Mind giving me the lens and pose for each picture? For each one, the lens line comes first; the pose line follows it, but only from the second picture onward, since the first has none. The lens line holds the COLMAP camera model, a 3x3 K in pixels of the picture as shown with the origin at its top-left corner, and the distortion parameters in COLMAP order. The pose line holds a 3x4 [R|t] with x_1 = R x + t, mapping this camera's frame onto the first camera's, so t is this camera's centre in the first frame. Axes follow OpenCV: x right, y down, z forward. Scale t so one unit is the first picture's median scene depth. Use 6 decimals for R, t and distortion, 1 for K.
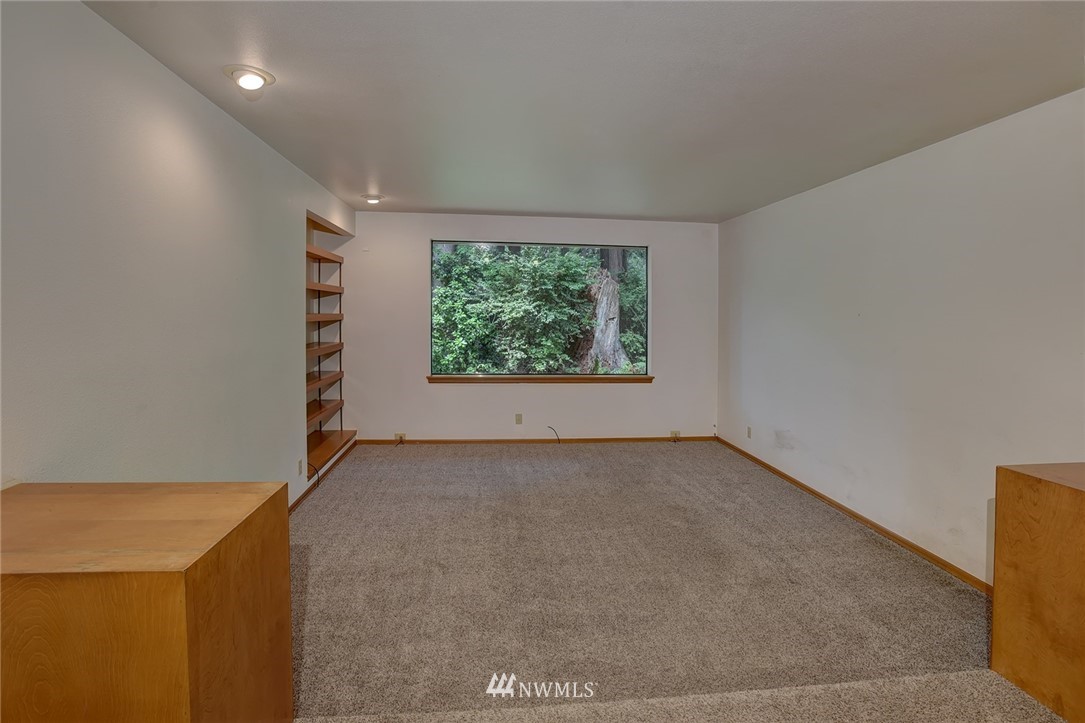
lens RADIAL K [[529.4, 0, 542.0], [0, 529.4, 332.4], [0, 0, 1]] dist [-0.063054, 0.000354]
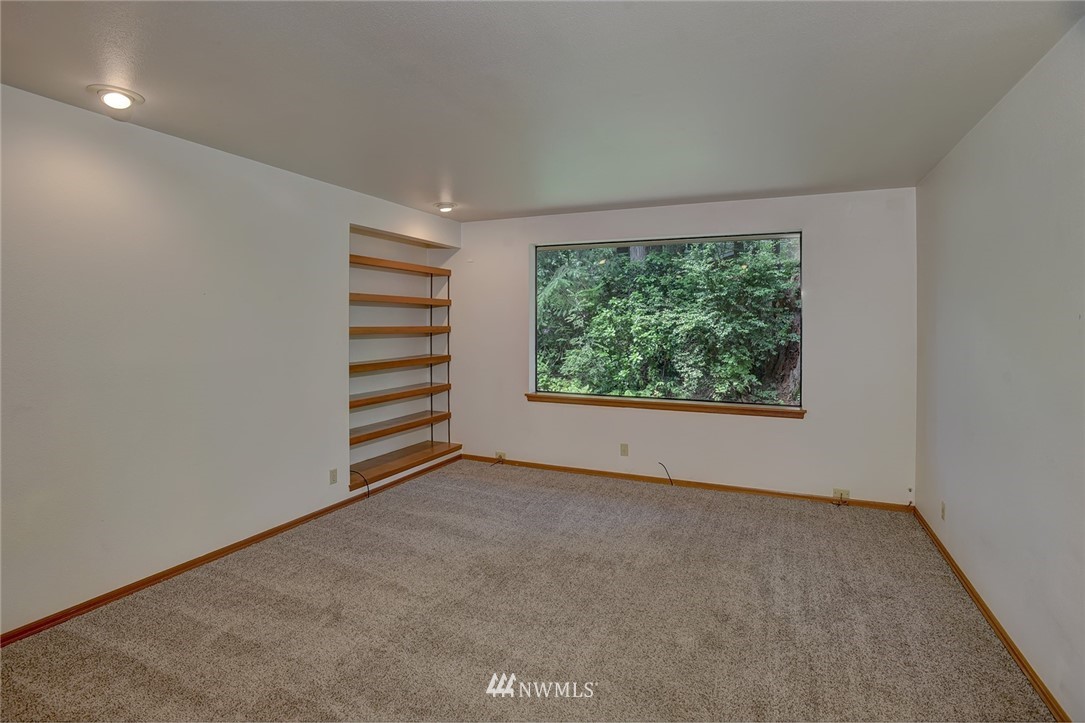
lens RADIAL K [[522.7, 0, 543.7], [0, 522.7, 342.8], [0, 0, 1]] dist [-0.047644, 0.000594]
pose [[0.864850, 0.006636, -0.501987, 0.173220], [-0.010259, 0.999937, -0.004456, -0.001113], [0.501926, 0.009003, 0.864864, 0.143675]]
